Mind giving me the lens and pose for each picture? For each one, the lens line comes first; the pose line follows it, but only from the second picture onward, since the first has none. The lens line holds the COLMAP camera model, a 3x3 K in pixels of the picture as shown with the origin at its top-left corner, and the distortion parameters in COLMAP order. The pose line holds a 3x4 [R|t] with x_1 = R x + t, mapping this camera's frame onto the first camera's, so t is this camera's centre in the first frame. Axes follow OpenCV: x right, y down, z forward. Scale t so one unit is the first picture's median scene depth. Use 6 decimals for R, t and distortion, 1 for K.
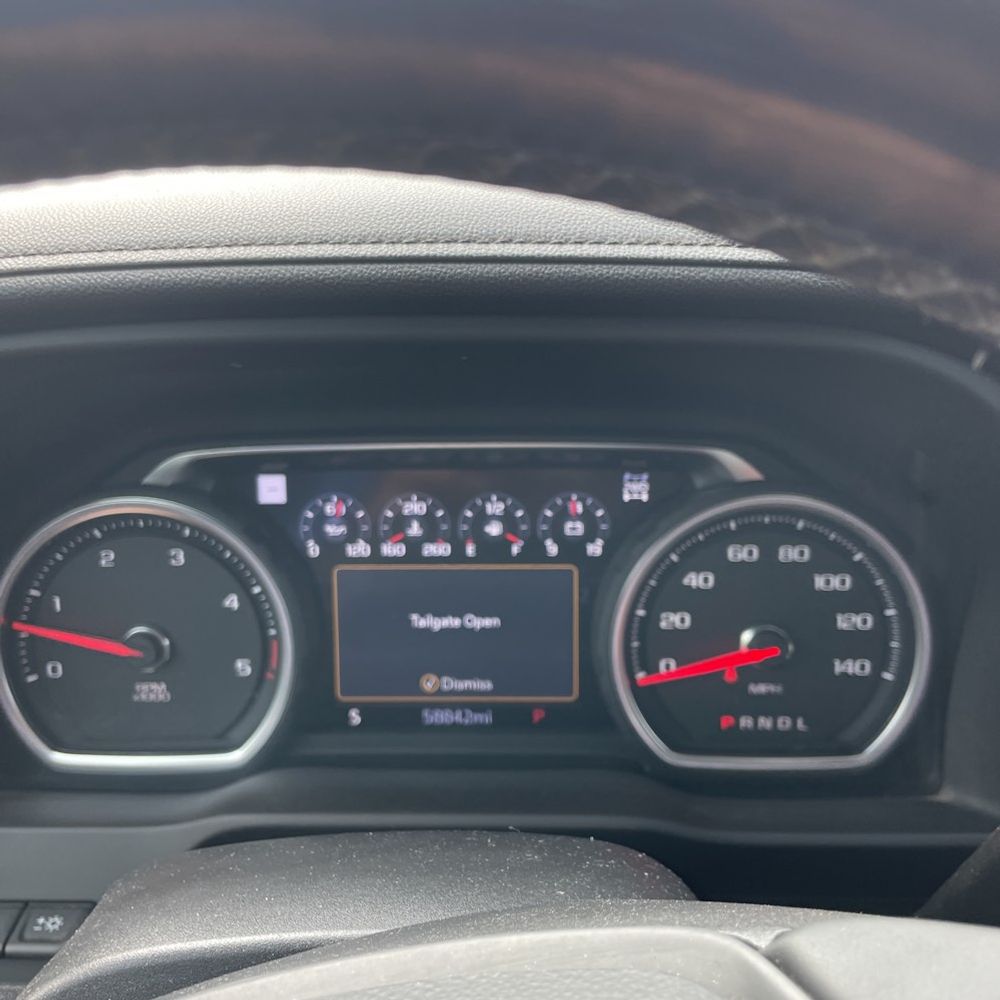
lens RADIAL K [[1031.0, 0, 503.0], [0, 1031.0, 499.7], [0, 0, 1]] dist [0.012138, 0.000000]
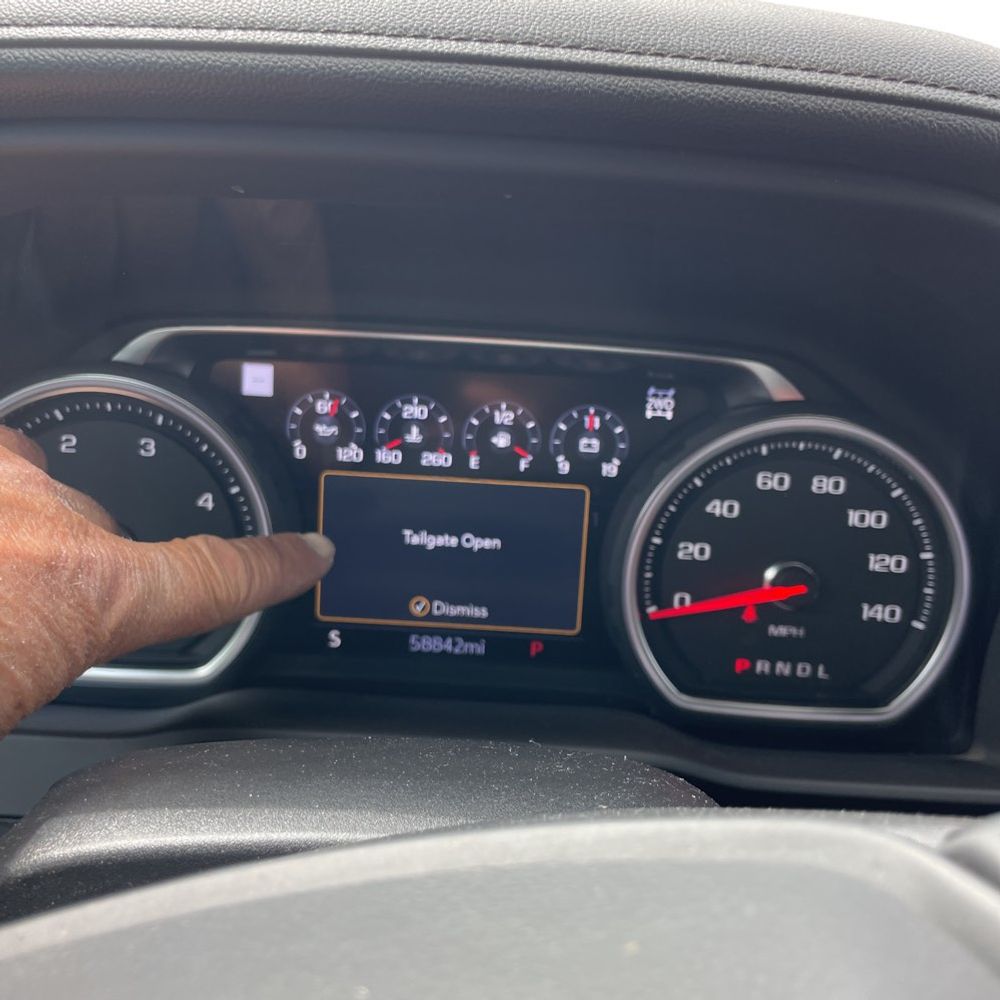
lens RADIAL K [[1031.0, 0, 498.0], [0, 1031.0, 502.5], [0, 0, 1]] dist [0.012138, 0.000000]
pose [[0.997484, 0.061417, 0.035395, -0.041570], [-0.062043, 0.997931, 0.016880, 0.070036], [-0.034285, -0.019033, 0.999231, 0.094536]]
